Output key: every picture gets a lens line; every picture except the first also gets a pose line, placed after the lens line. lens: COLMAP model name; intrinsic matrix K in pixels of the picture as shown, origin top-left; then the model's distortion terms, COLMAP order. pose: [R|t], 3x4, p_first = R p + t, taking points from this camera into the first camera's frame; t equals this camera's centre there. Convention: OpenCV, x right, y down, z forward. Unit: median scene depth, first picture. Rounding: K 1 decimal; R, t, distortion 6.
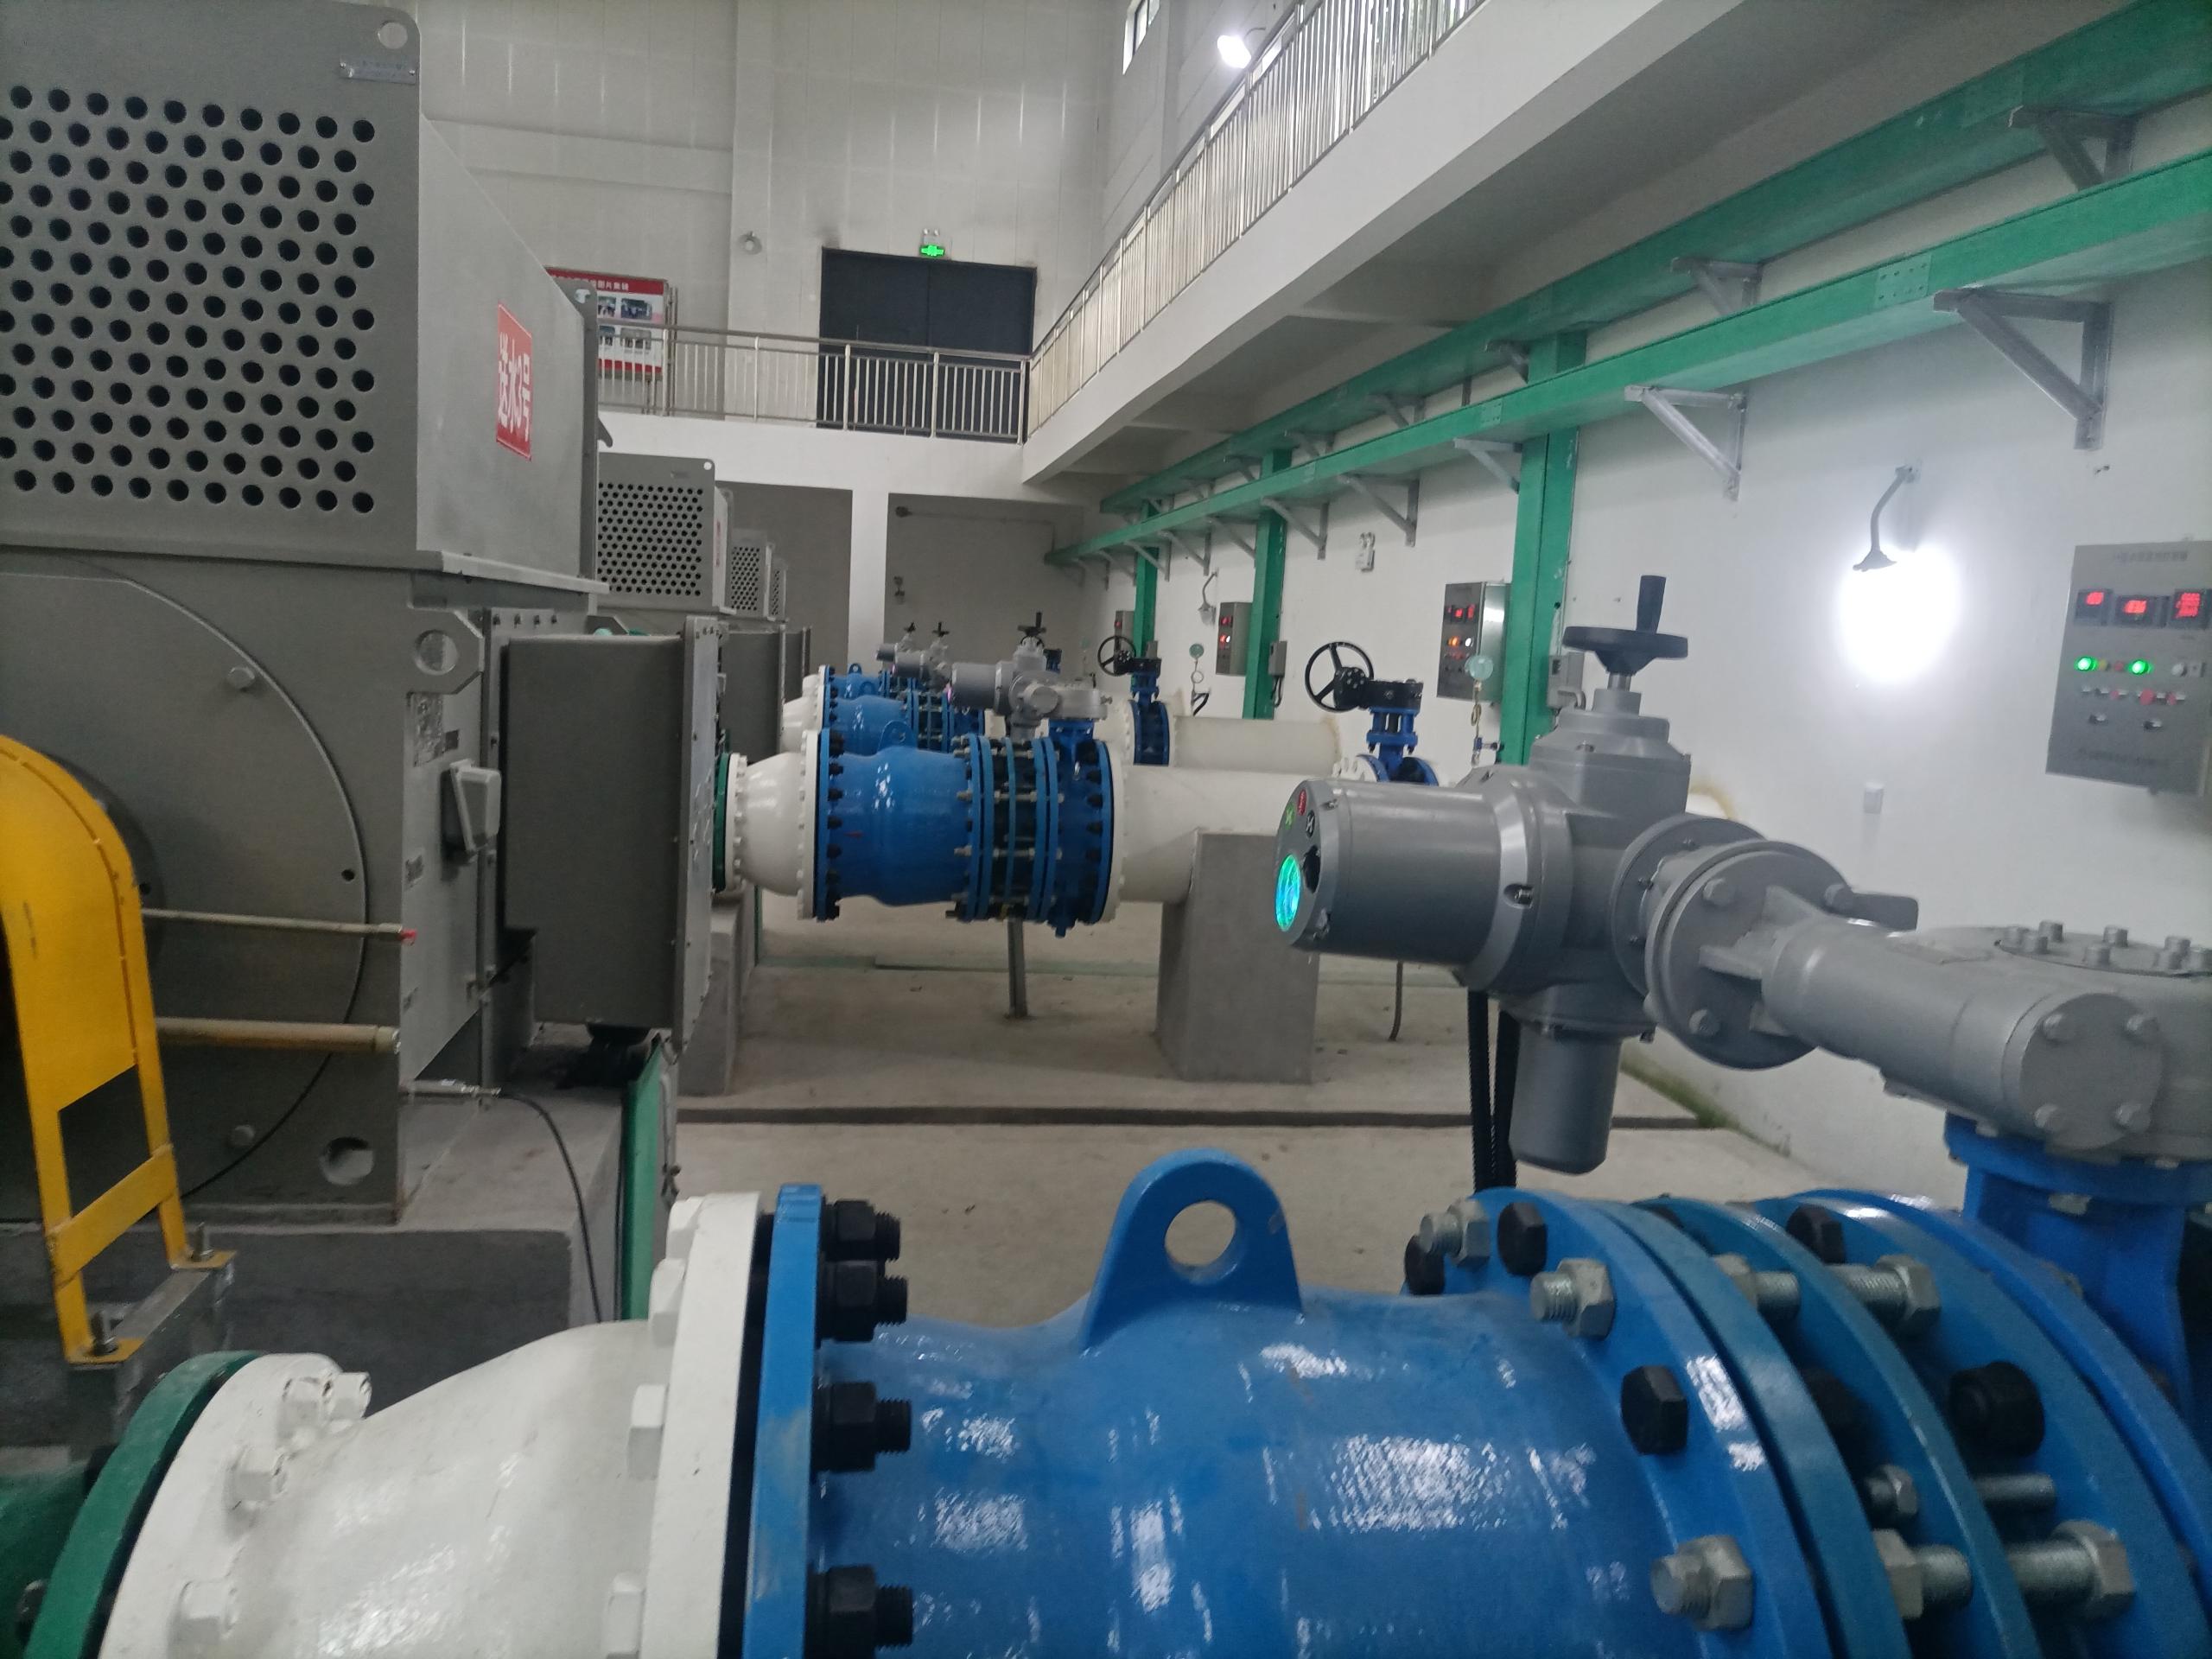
lens RADIAL K [[1681.9, 0, 1106.0], [0, 1681.9, 829.5], [0, 0, 1]] dist [0.064531, -0.057731]
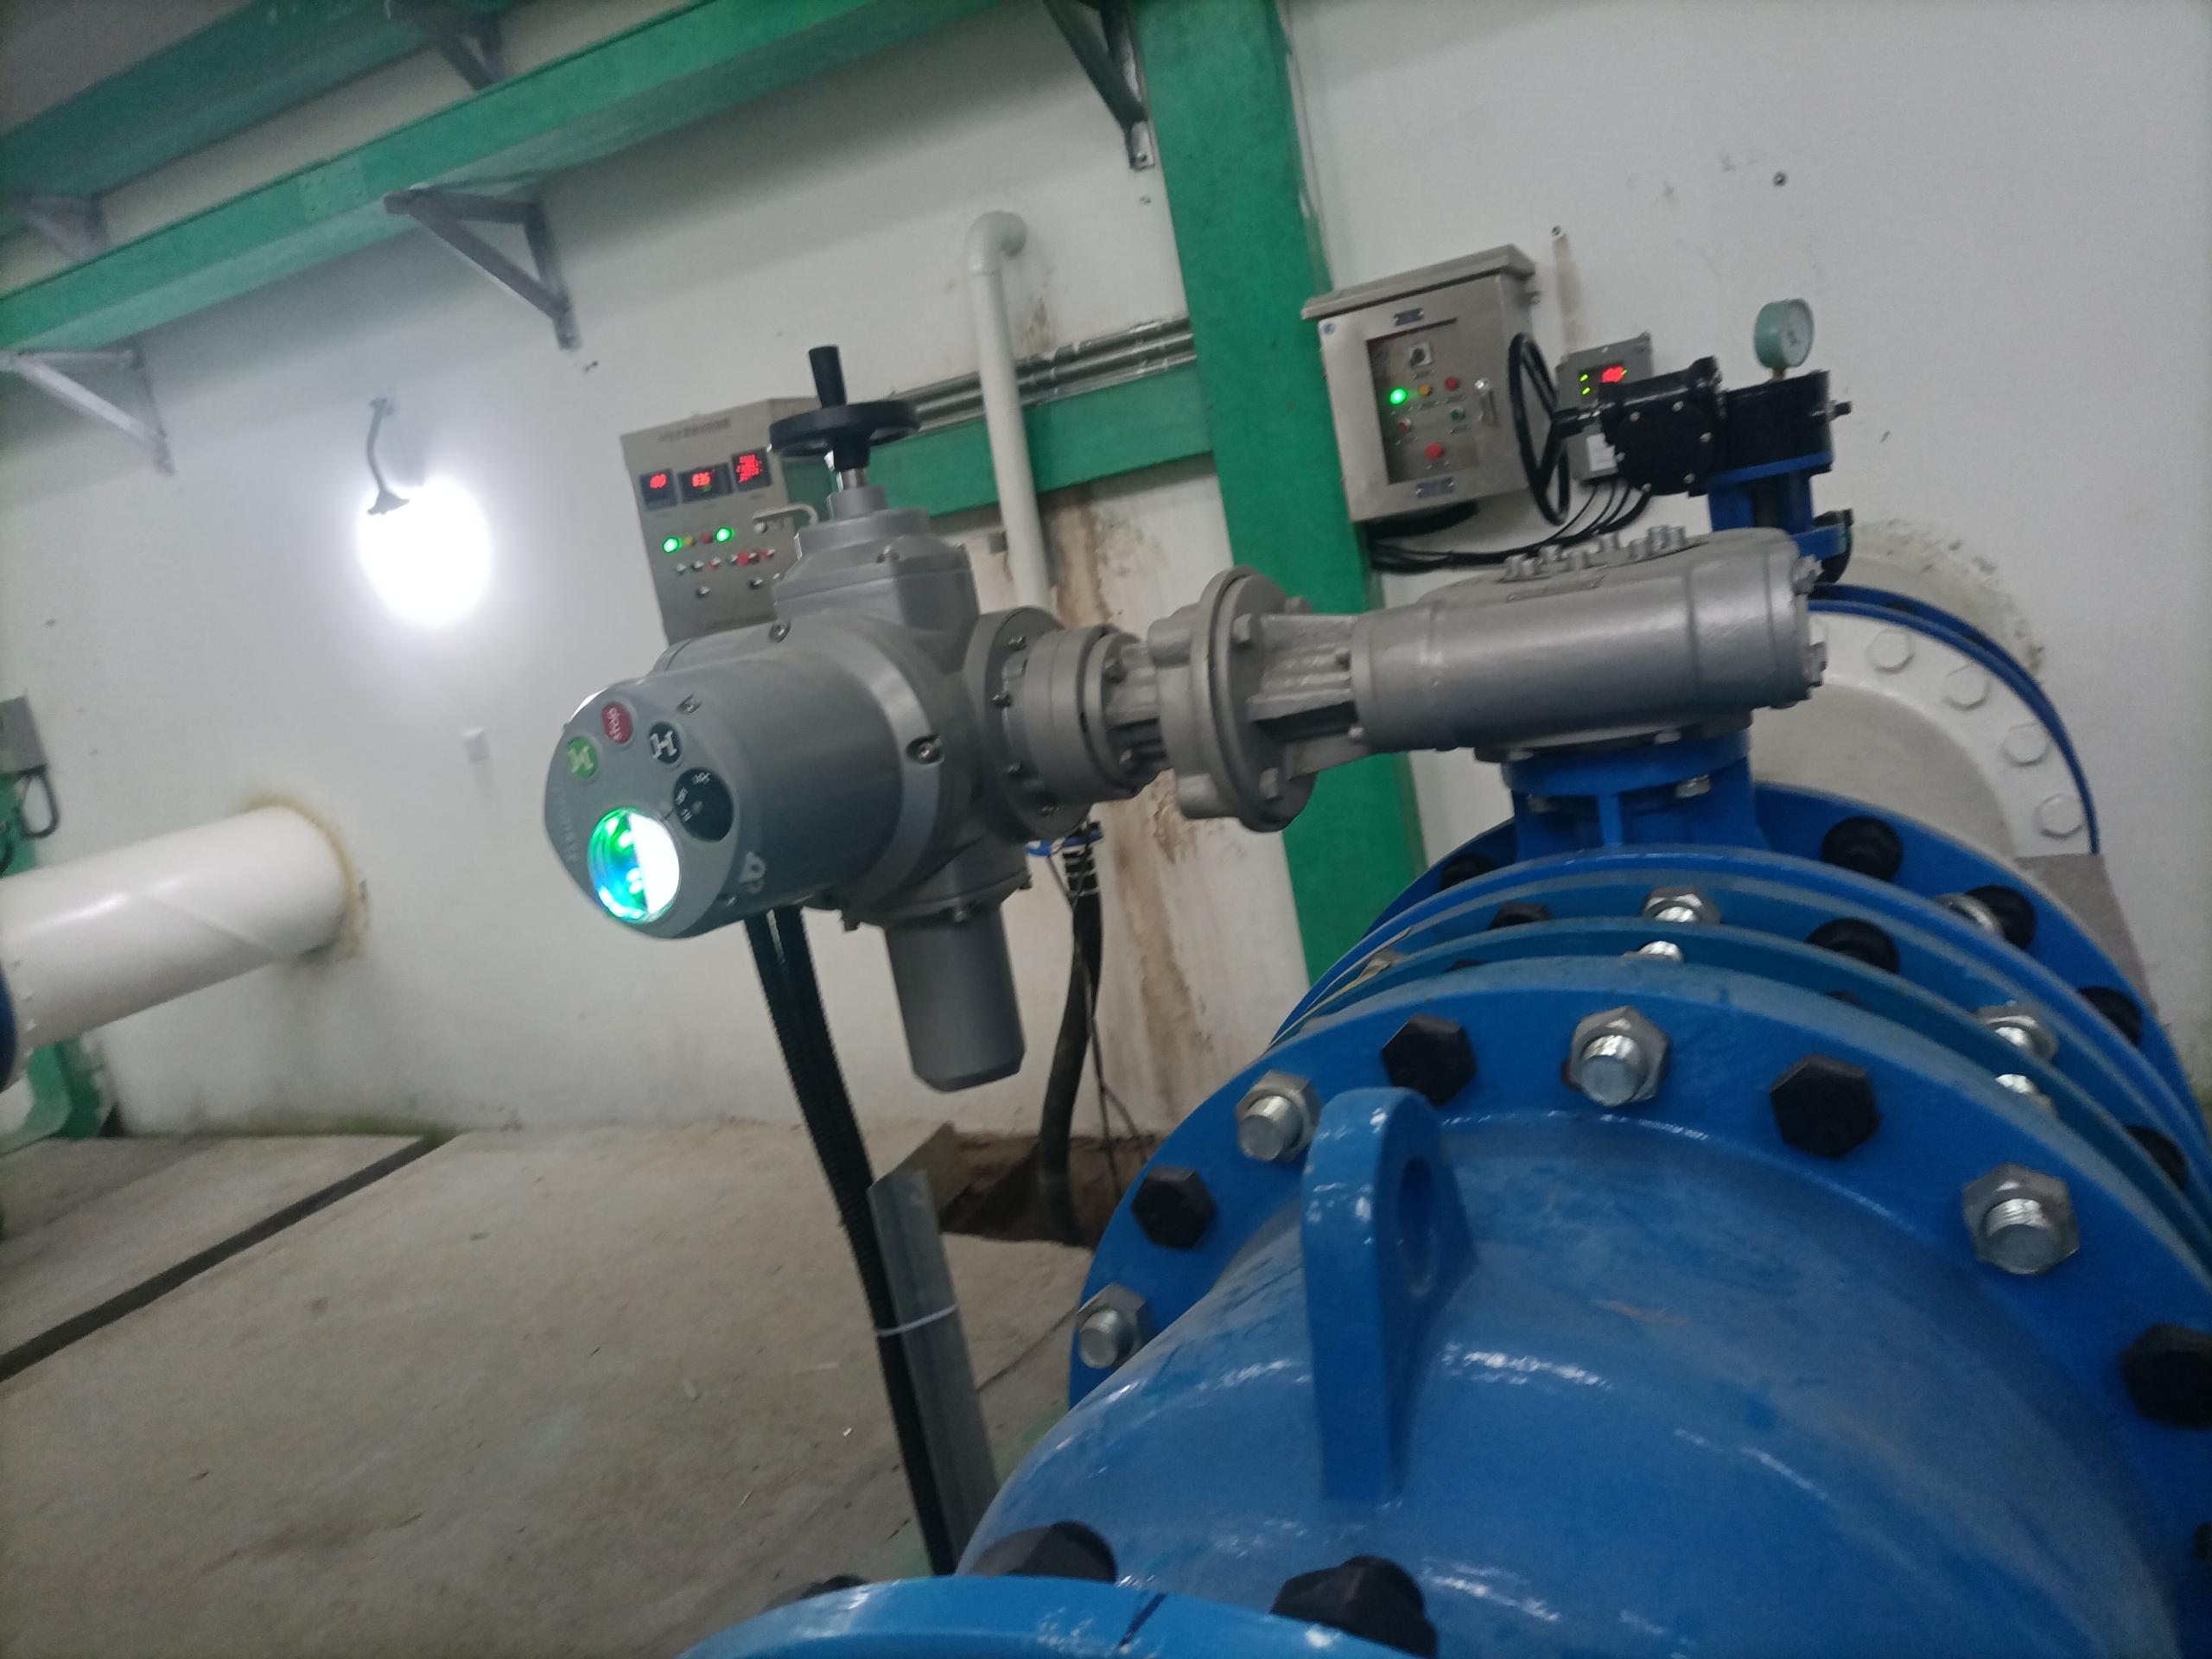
lens RADIAL K [[1681.9, 0, 1106.0], [0, 1681.9, 829.5], [0, 0, 1]] dist [0.064531, -0.057731]
pose [[0.564371, -0.318156, 0.761749, -0.109361], [0.321226, 0.934662, 0.152383, -0.006560], [-0.760460, 0.158693, 0.629696, 0.167358]]
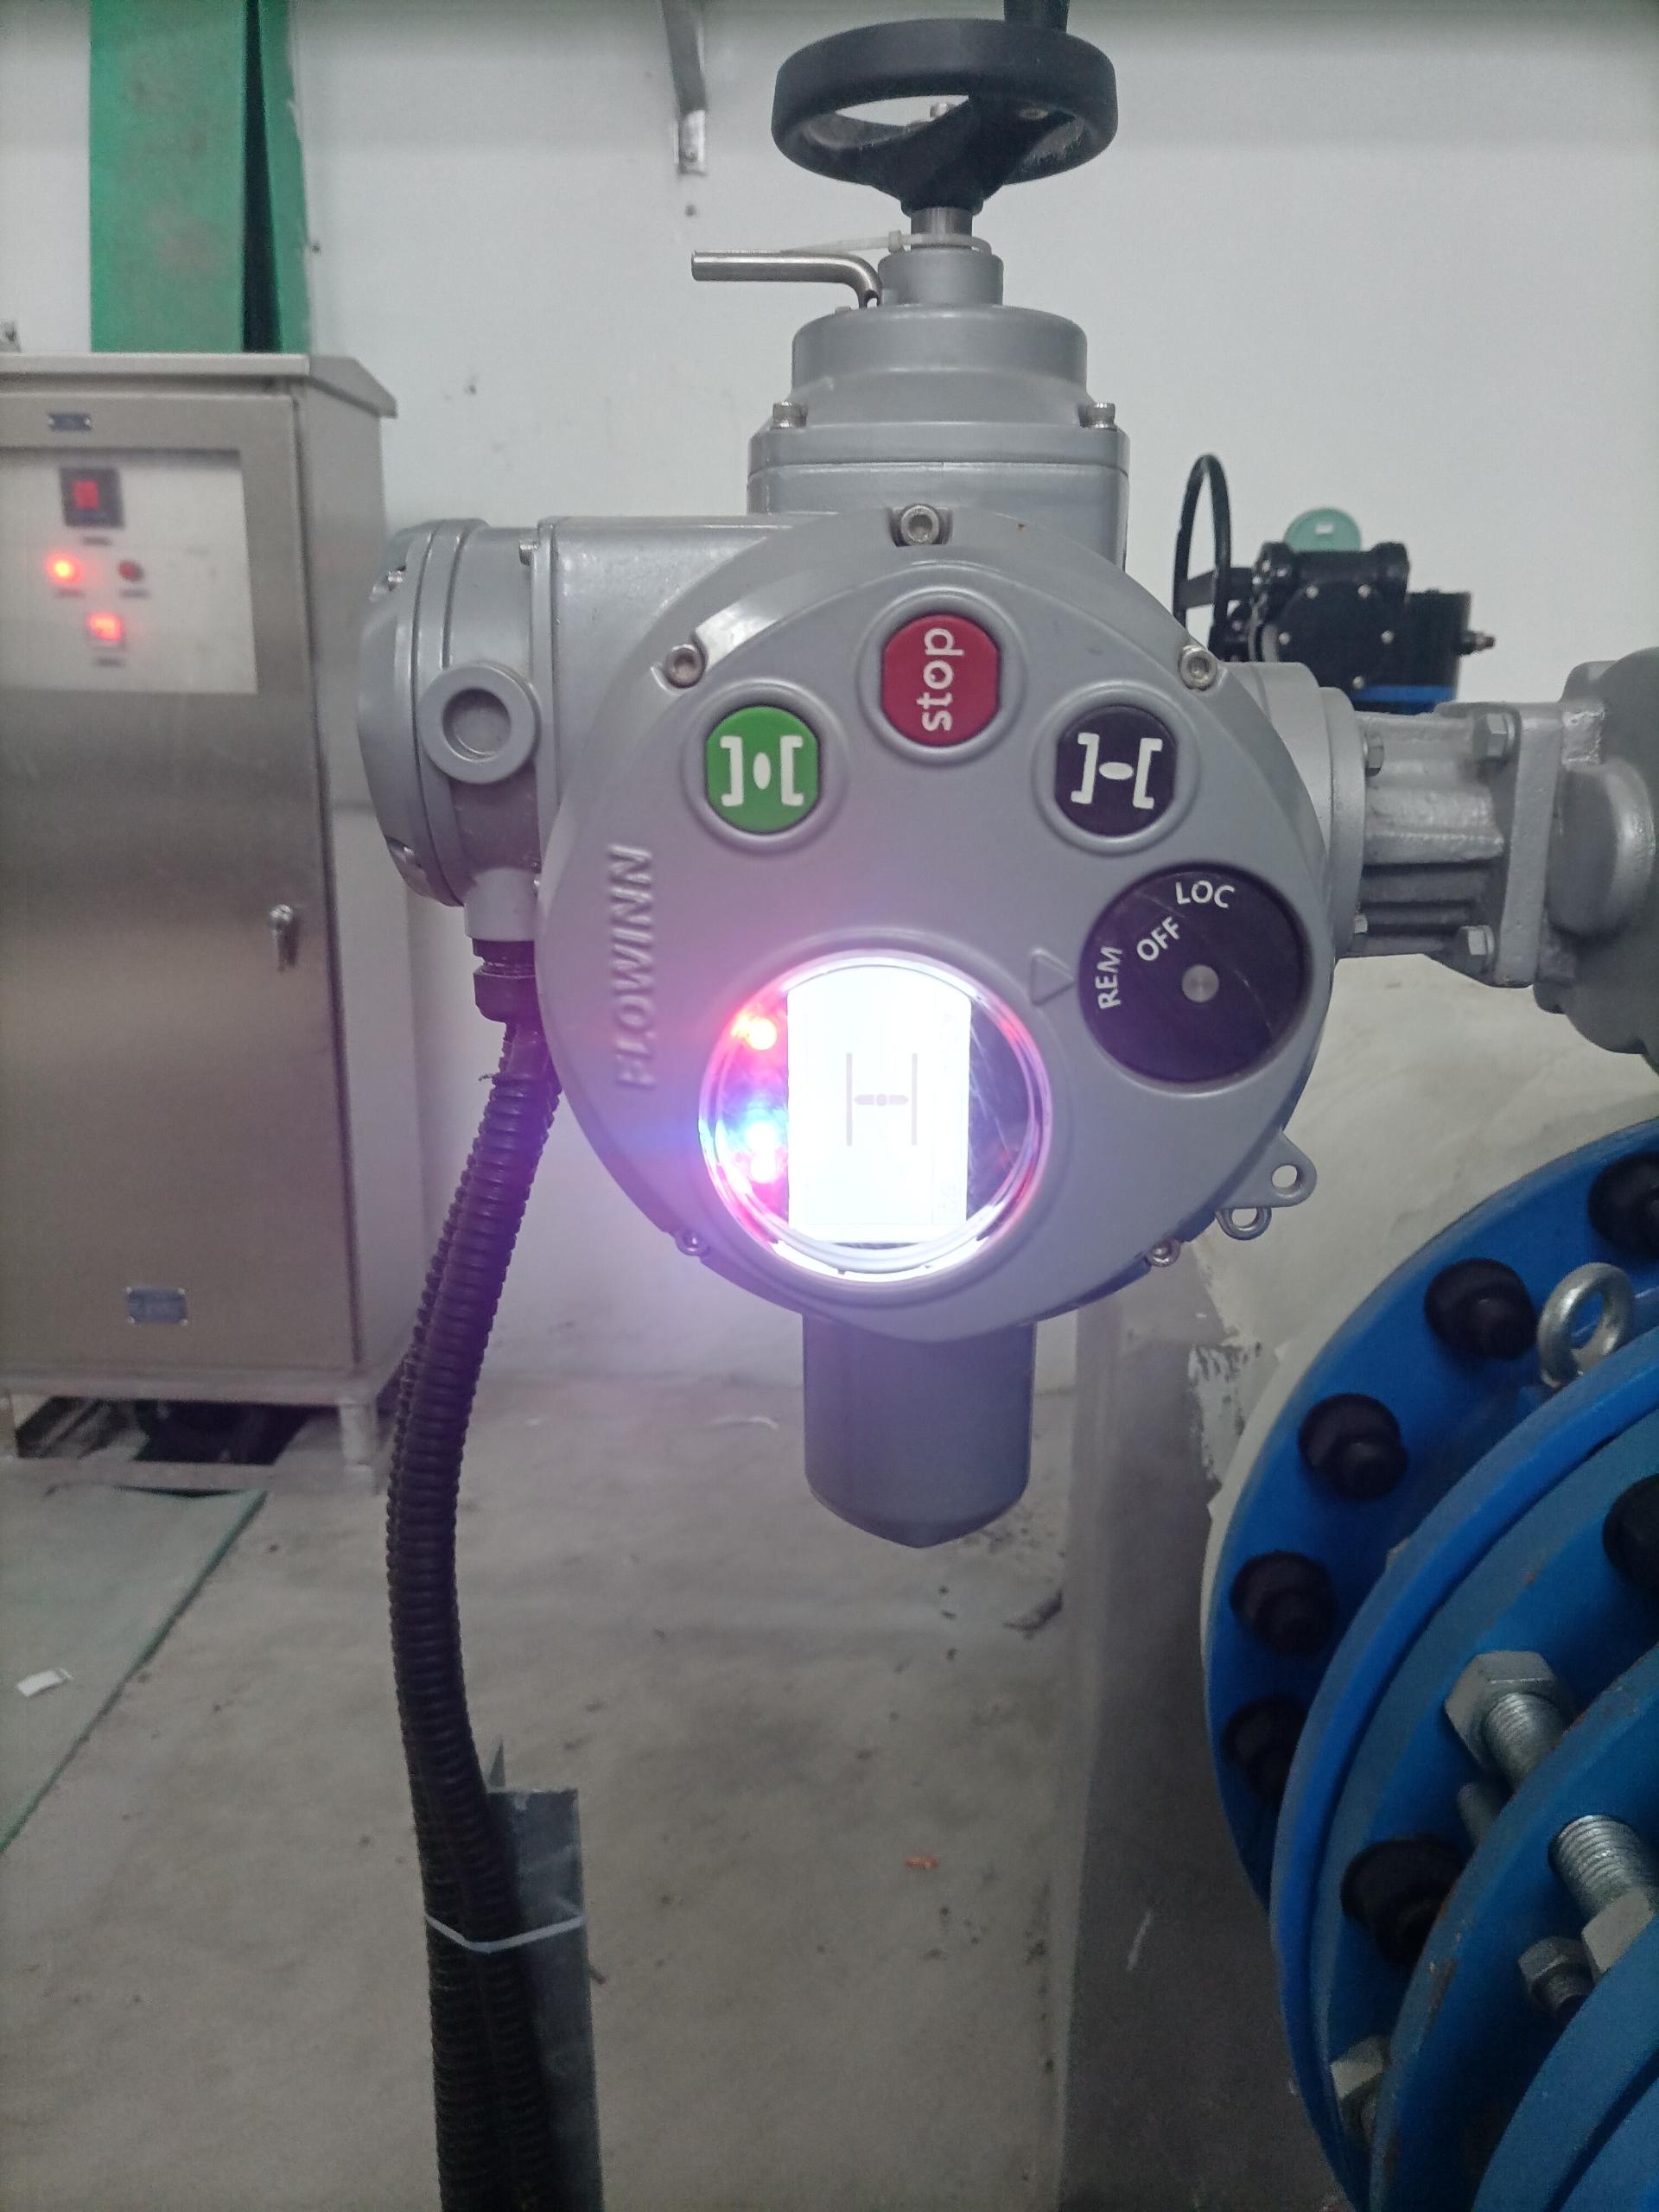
lens RADIAL K [[1681.9, 0, 829.5], [0, 1681.9, 1106.0], [0, 0, 1]] dist [0.064531, -0.057731]
pose [[0.122287, -0.319060, 0.939812, 0.211408], [0.093813, 0.946395, 0.309088, -0.031582], [-0.988051, 0.050369, 0.145664, 1.057562]]
